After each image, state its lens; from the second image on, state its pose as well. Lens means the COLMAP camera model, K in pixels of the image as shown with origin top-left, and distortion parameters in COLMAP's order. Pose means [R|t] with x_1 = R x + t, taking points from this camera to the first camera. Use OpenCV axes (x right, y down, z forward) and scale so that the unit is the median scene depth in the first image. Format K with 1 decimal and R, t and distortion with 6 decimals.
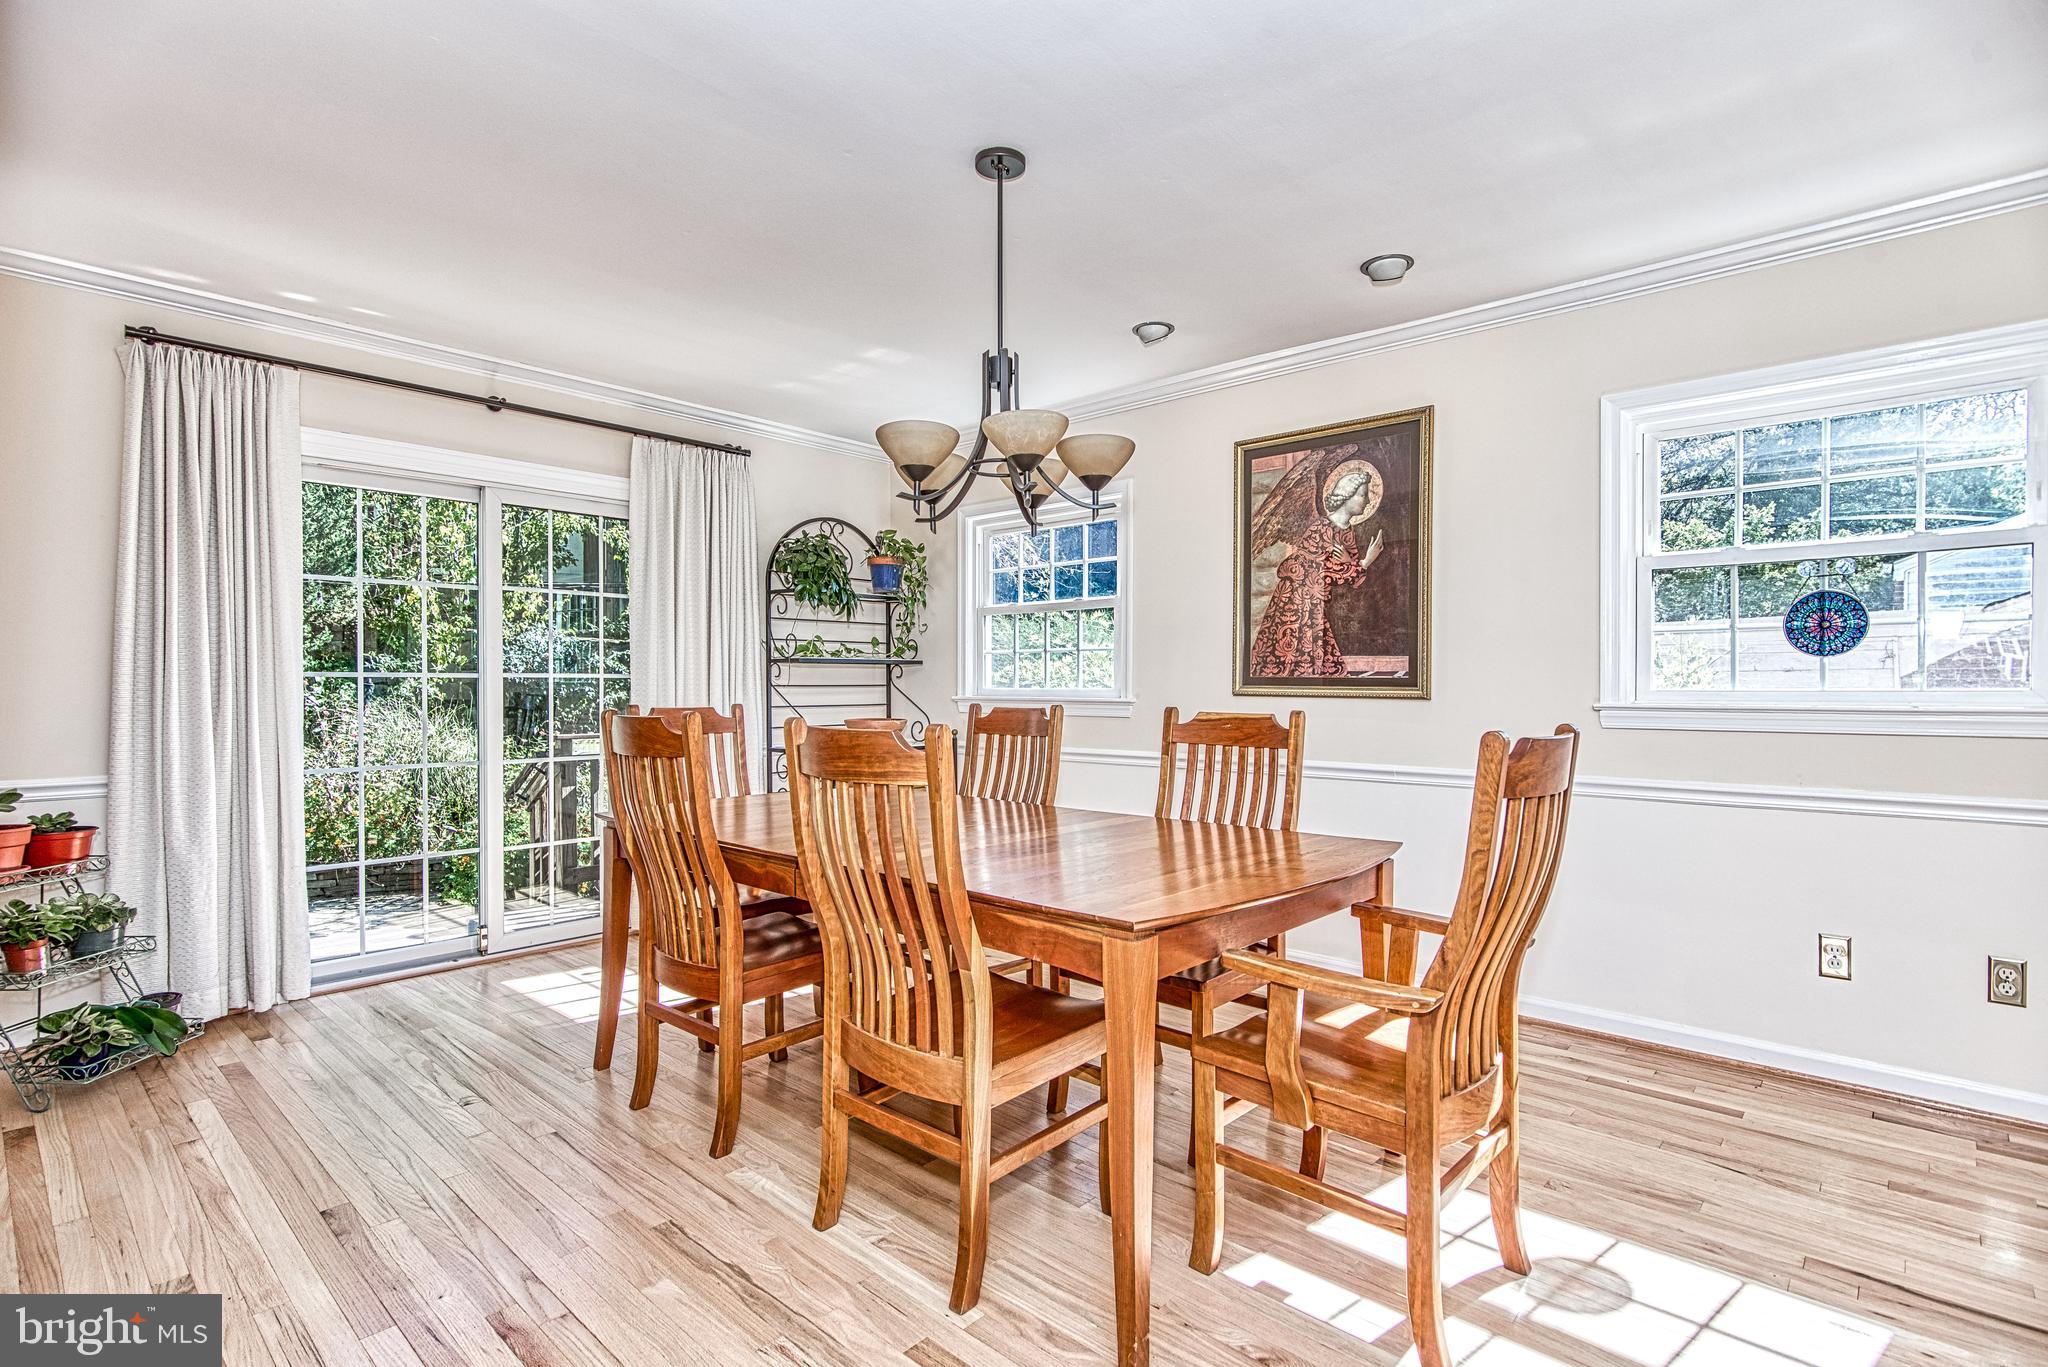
lens RADIAL K [[995.3, 0, 1038.3], [0, 995.3, 695.9], [0, 0, 1]] dist [-0.000554, -0.000196]
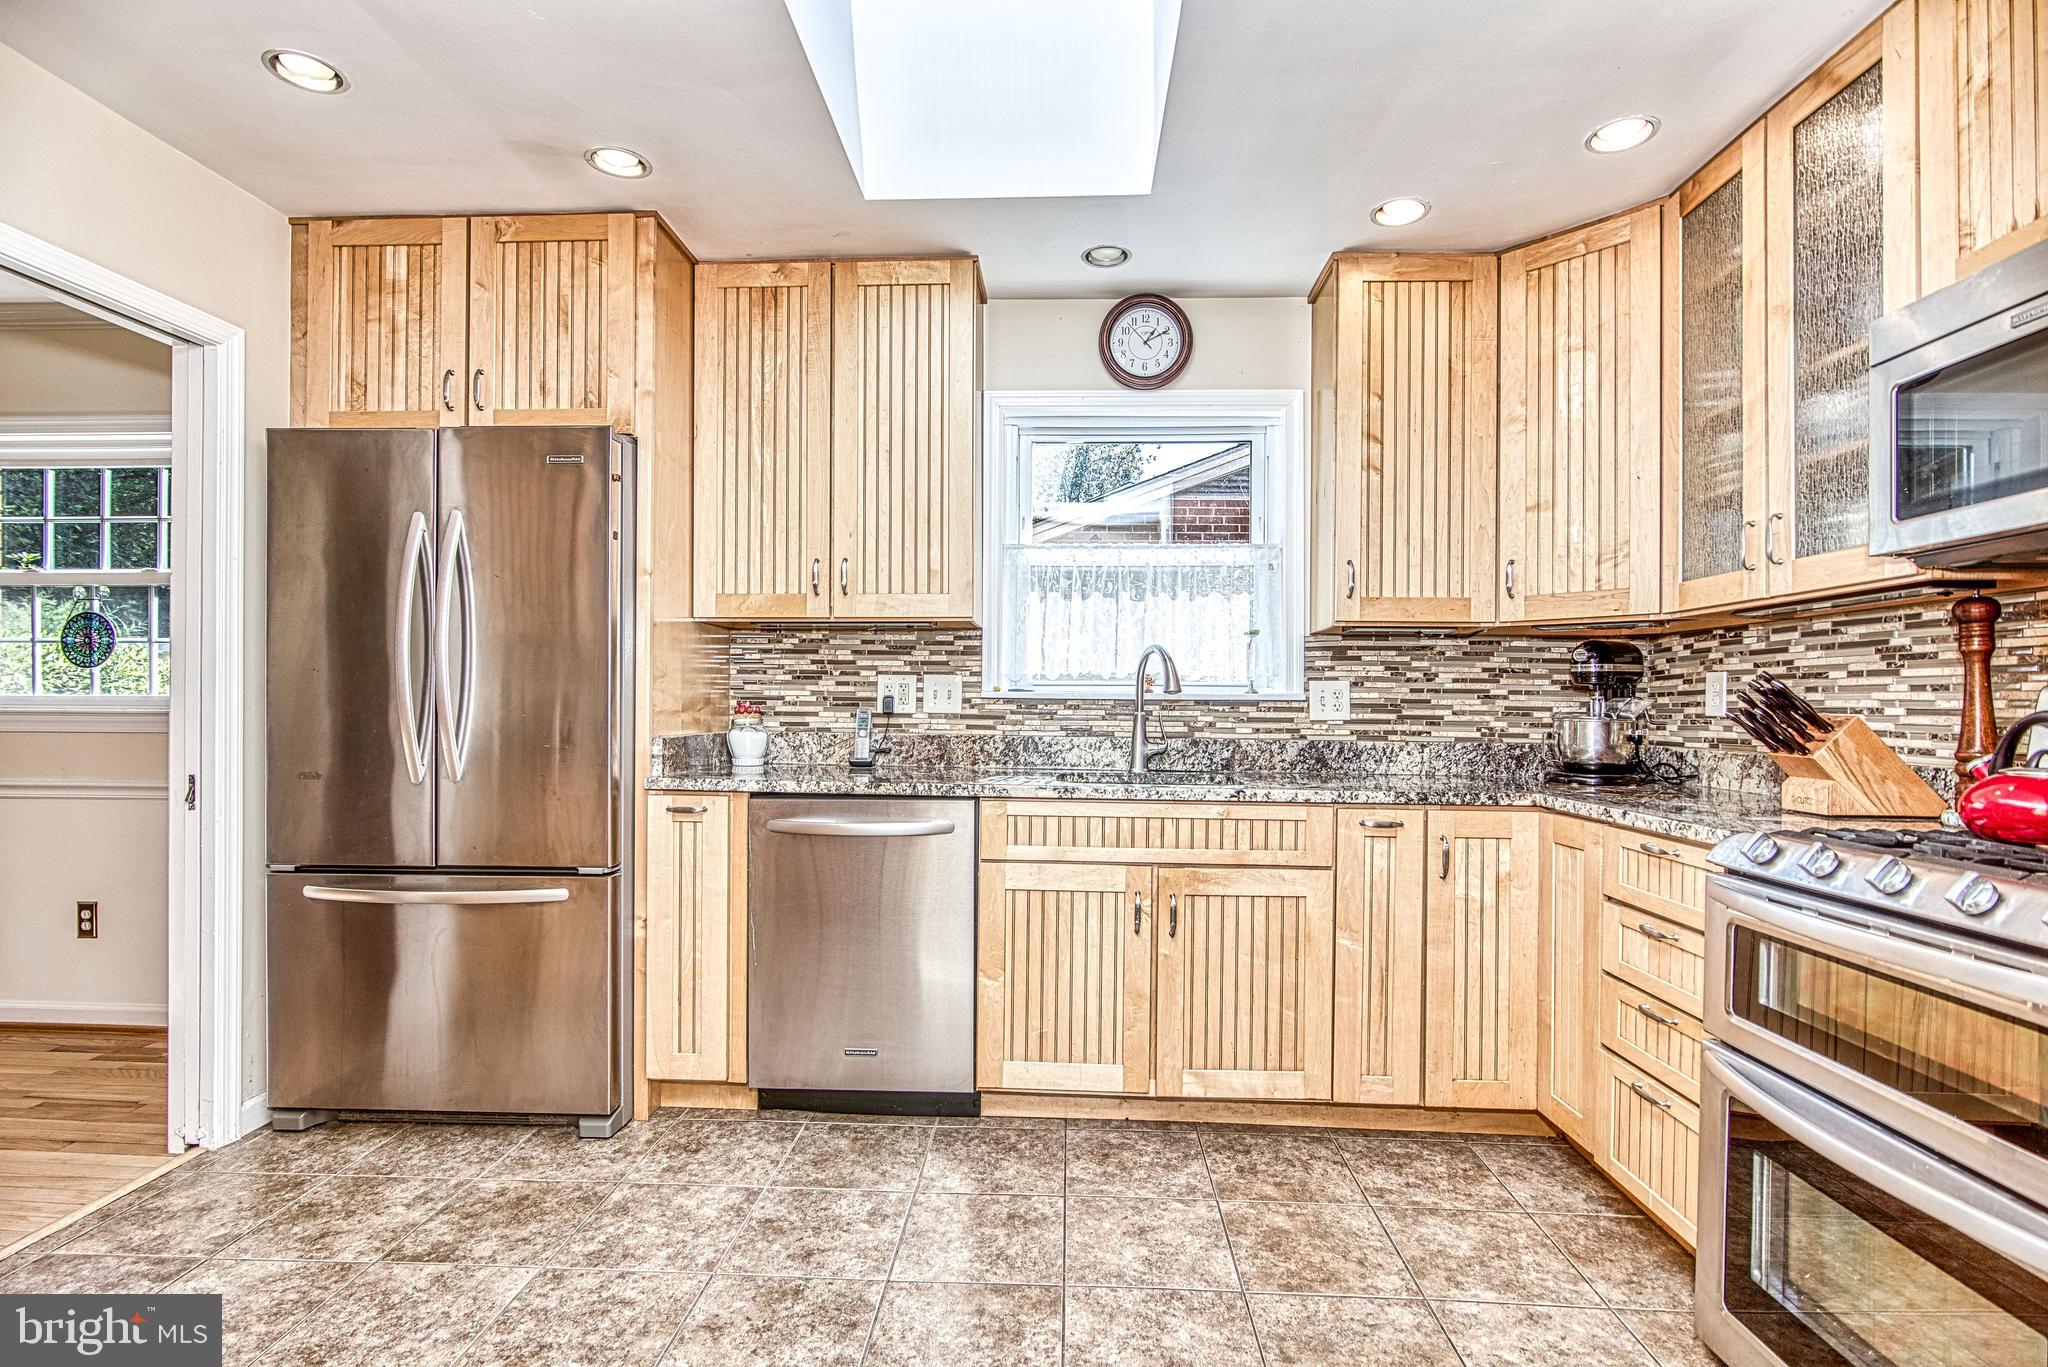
lens RADIAL K [[995.4, 0, 1016.3], [0, 995.4, 695.9], [0, 0, 1]] dist [-0.002958, -0.000298]
pose [[0.782225, 0.007048, 0.622956, 0.673702], [0.000305, 0.999932, -0.011696, 0.005910], [-0.622996, 0.009339, 0.782169, -0.450834]]
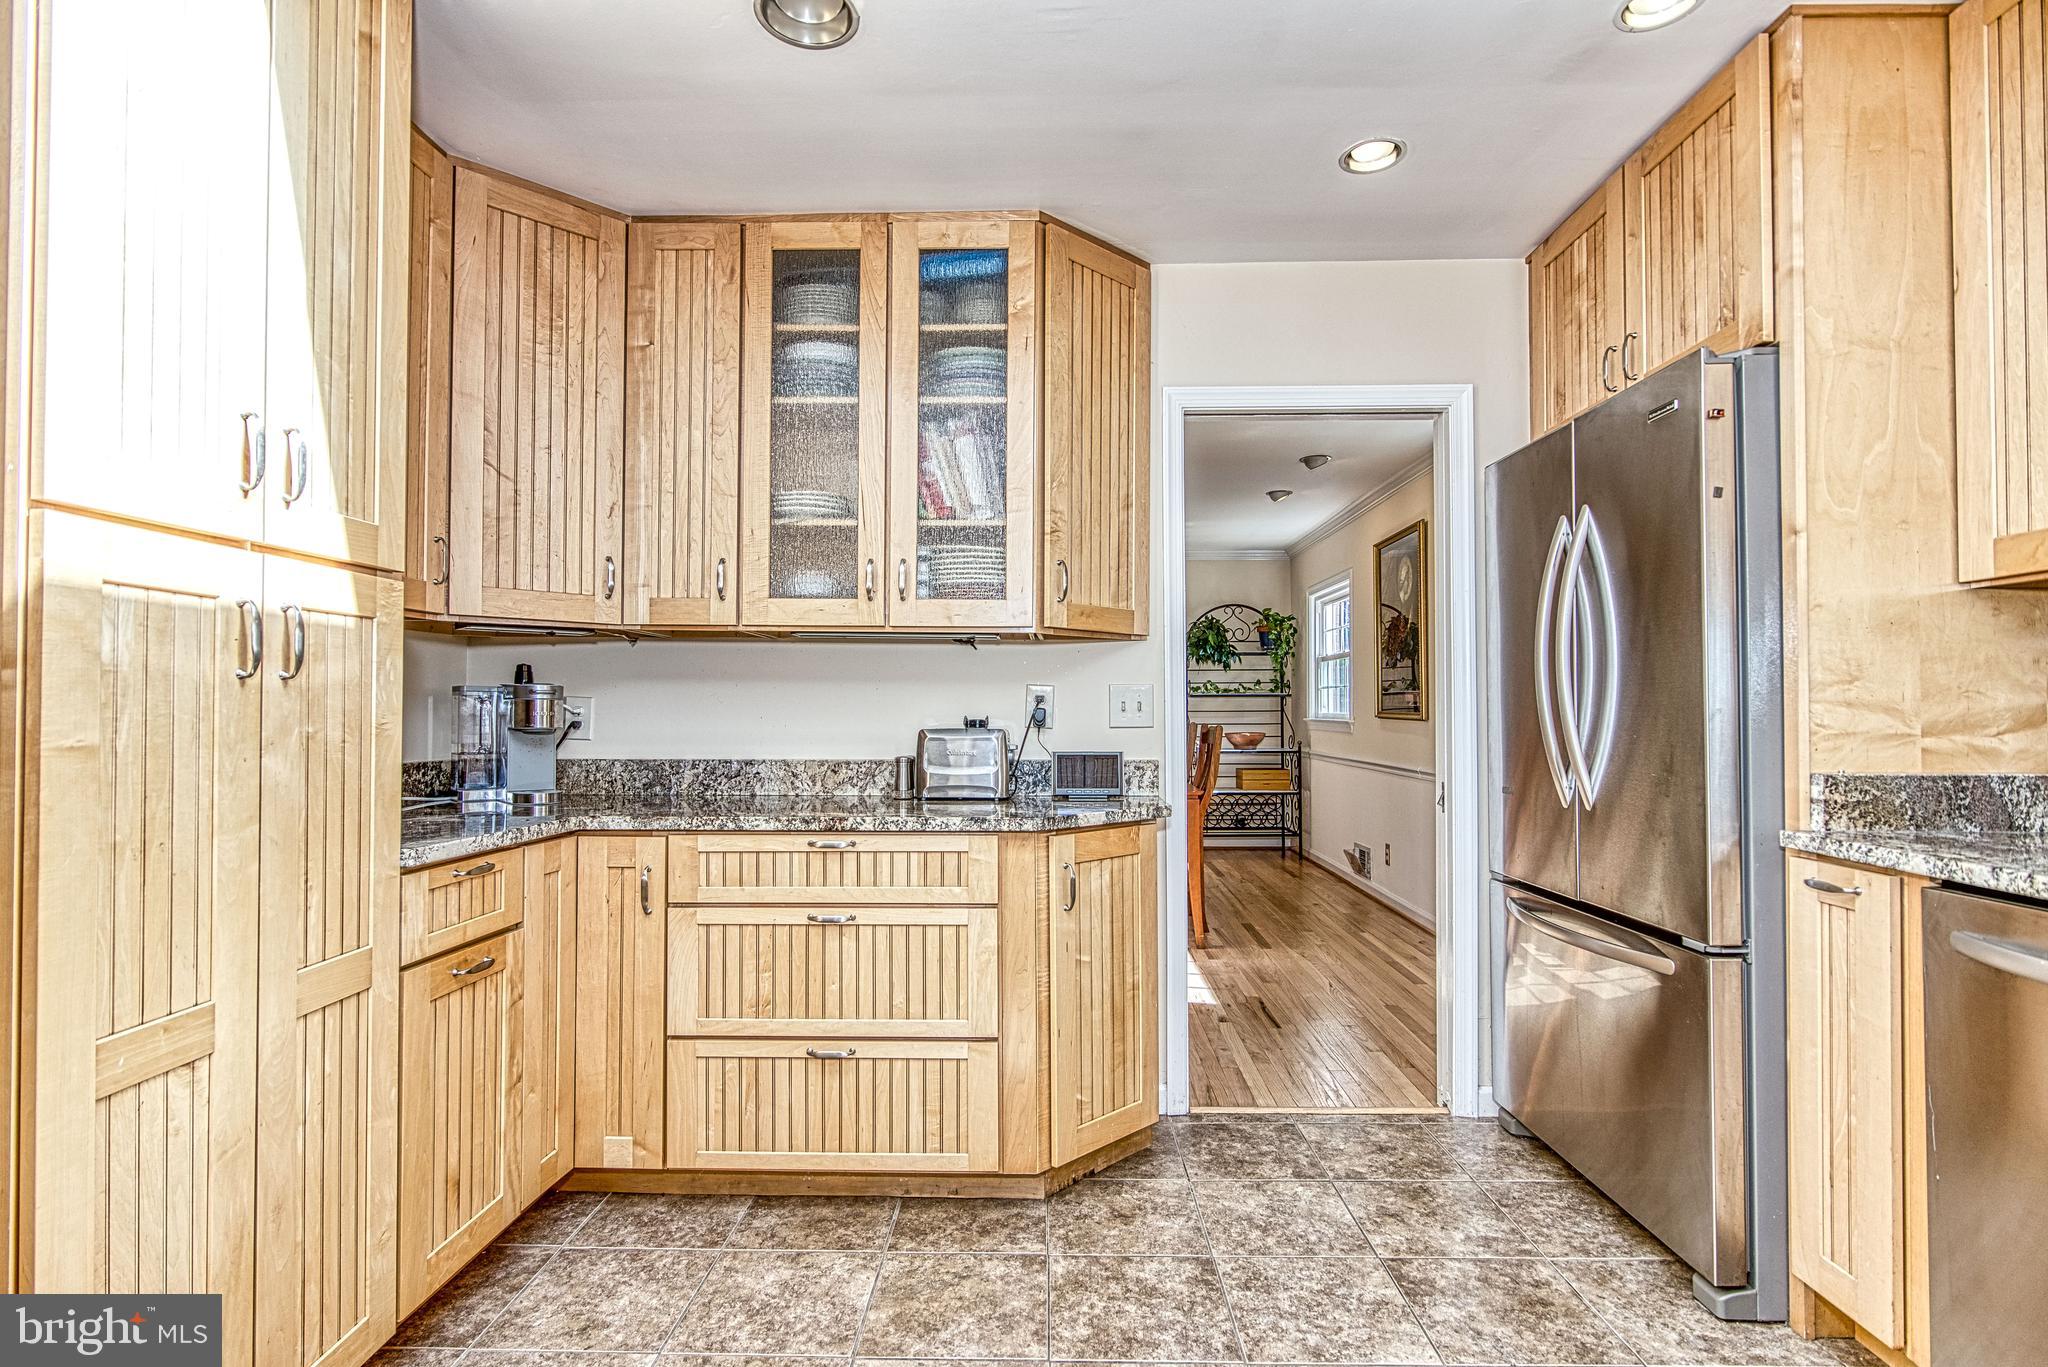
lens RADIAL K [[990.8, 0, 1026.1], [0, 990.8, 696.1], [0, 0, 1]] dist [-0.001448, -0.000331]
pose [[0.645935, -0.011951, -0.763299, 1.018933], [-0.007377, 0.999733, -0.021896, 0.003398], [0.763357, 0.019774, 0.645674, -0.337080]]
